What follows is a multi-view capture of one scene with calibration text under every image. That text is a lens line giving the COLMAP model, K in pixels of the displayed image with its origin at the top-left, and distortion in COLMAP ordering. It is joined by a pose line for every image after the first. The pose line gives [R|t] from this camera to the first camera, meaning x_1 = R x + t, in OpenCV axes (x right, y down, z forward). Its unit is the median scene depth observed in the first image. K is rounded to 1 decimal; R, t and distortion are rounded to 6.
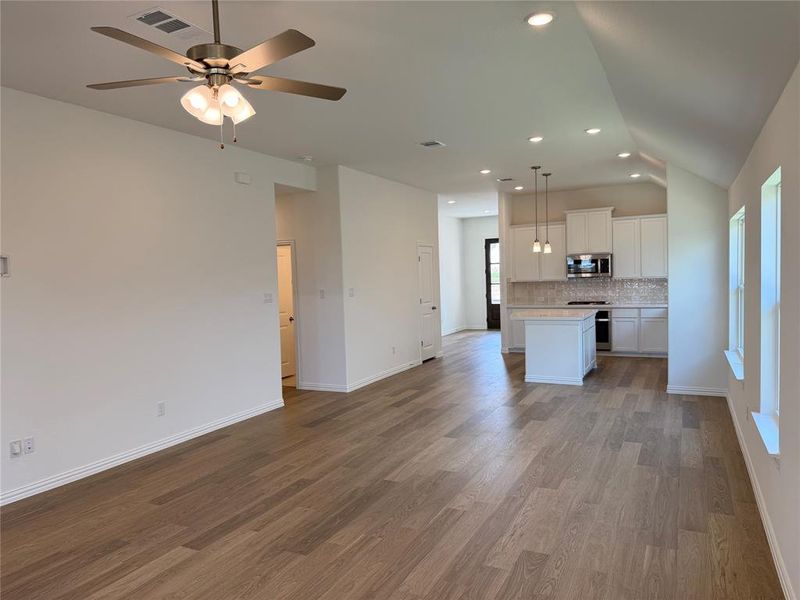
lens RADIAL K [[551.9, 0, 400.0], [0, 551.9, 300.0], [0, 0, 1]] dist [0.067181, -0.114634]
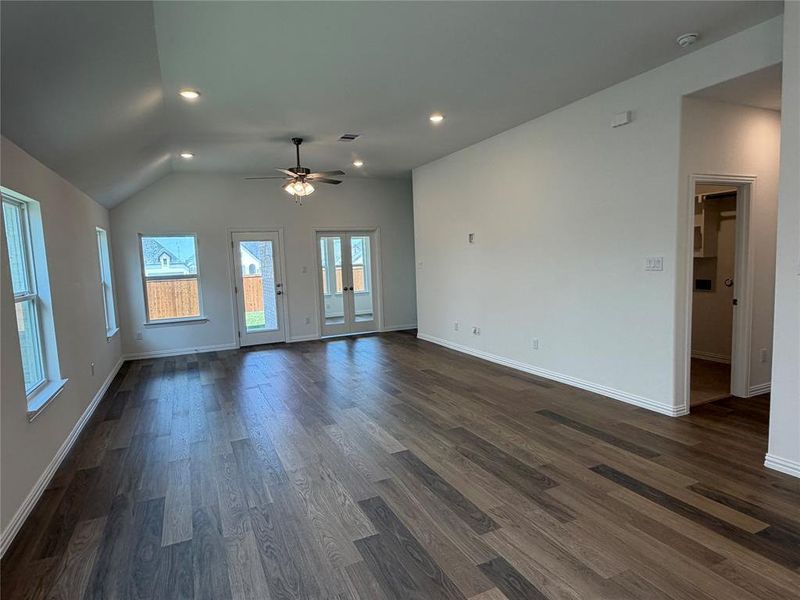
lens RADIAL K [[474.2, 0, 400.0], [0, 474.2, 300.0], [0, 0, 1]] dist [0.002827, 0.001900]
pose [[-0.620335, 0.130513, -0.773402, 0.611540], [0.023534, 0.988712, 0.147971, -0.076714], [0.783984, 0.073591, -0.616404, 1.439799]]
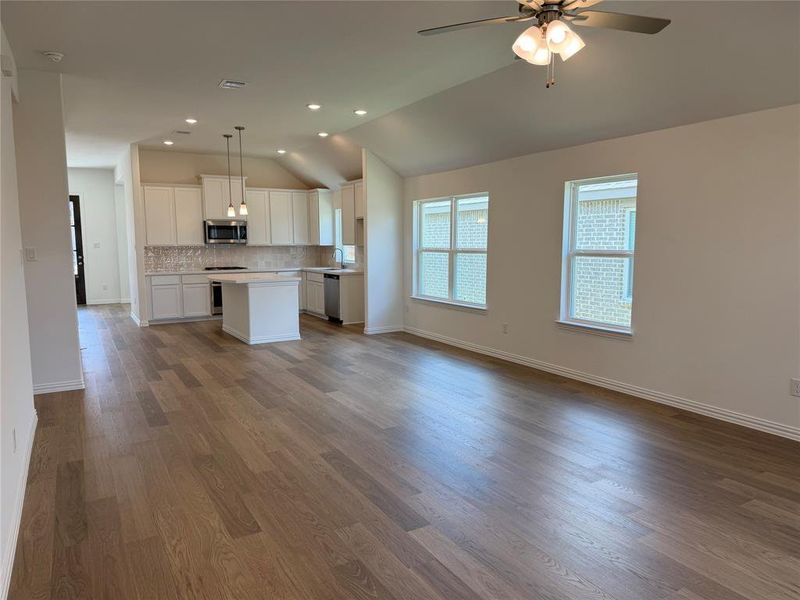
lens RADIAL K [[551.9, 0, 400.0], [0, 551.9, 300.0], [0, 0, 1]] dist [0.067181, -0.114634]
pose [[0.549053, -0.063344, 0.833383, -0.692688], [0.024302, 0.997912, 0.059839, 0.020980], [-0.835434, -0.012602, 0.549446, 0.341495]]
